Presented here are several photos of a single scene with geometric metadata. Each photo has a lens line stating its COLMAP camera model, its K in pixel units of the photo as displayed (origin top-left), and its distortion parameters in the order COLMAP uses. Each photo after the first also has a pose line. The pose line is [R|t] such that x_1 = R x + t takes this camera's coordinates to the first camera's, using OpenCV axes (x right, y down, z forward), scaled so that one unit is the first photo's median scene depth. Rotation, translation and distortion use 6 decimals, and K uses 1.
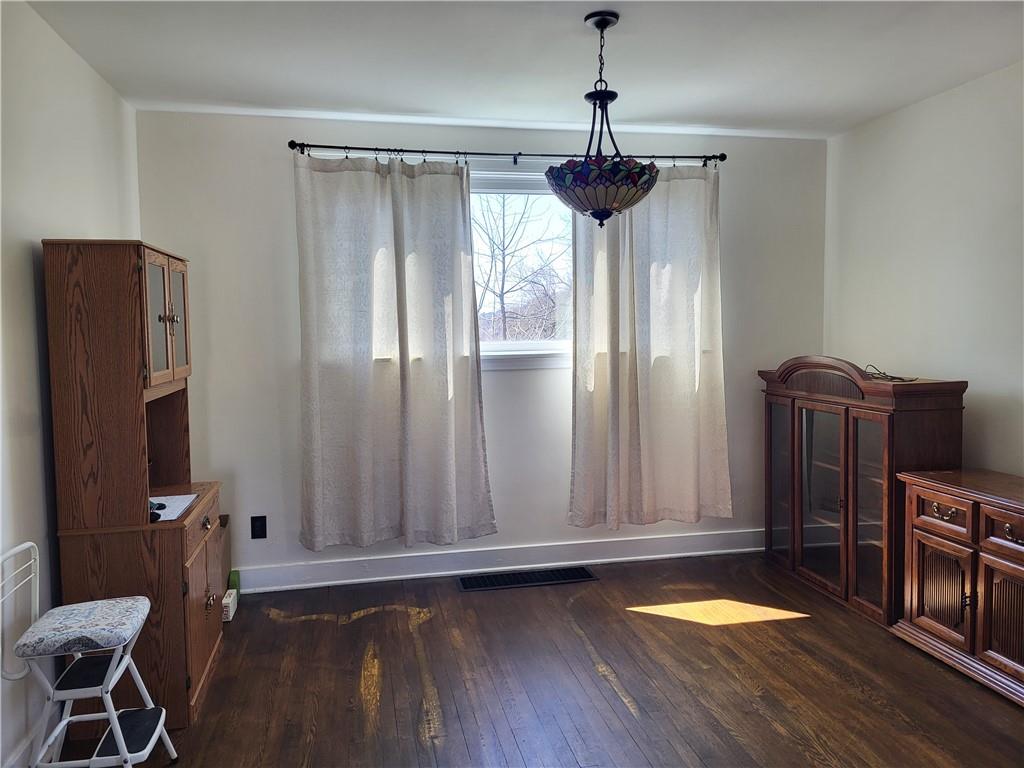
lens RADIAL K [[785.6, 0, 512.0], [0, 785.6, 384.0], [0, 0, 1]] dist [0.051681, -0.051766]
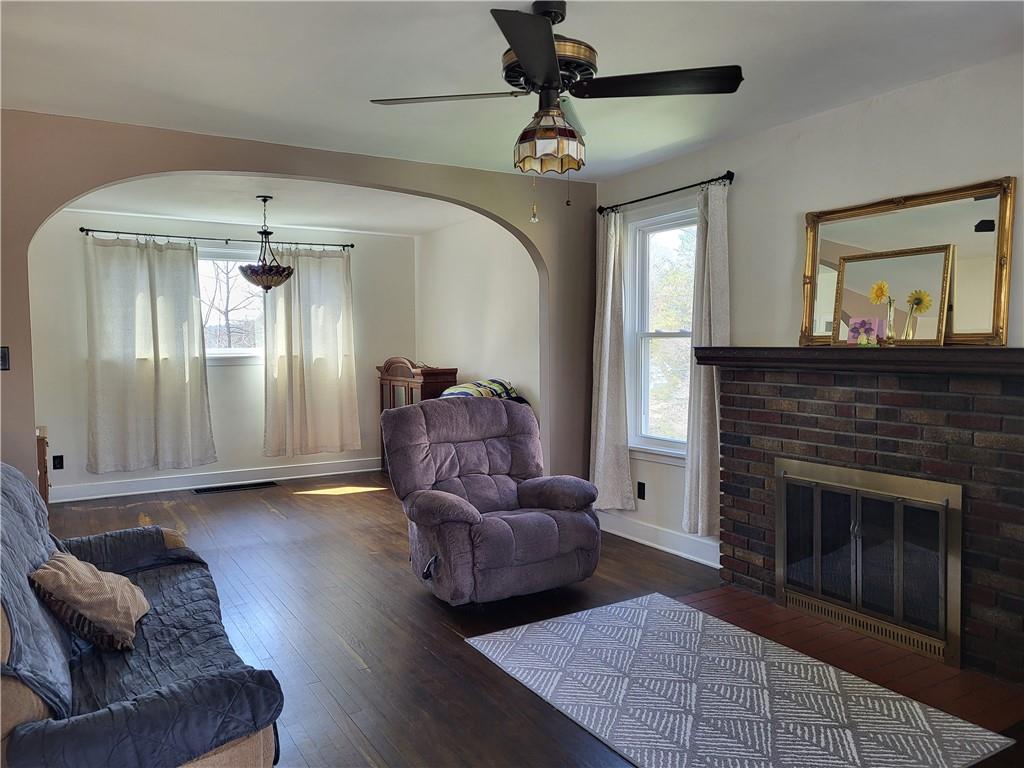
lens RADIAL K [[775.5, 0, 503.6], [0, 775.5, 382.0], [0, 0, 1]] dist [0.087659, -0.082195]
pose [[0.948736, -0.009495, 0.315928, 0.034544], [0.016177, 0.999697, -0.018534, 0.060842], [-0.315656, 0.022694, 0.948602, -0.817158]]
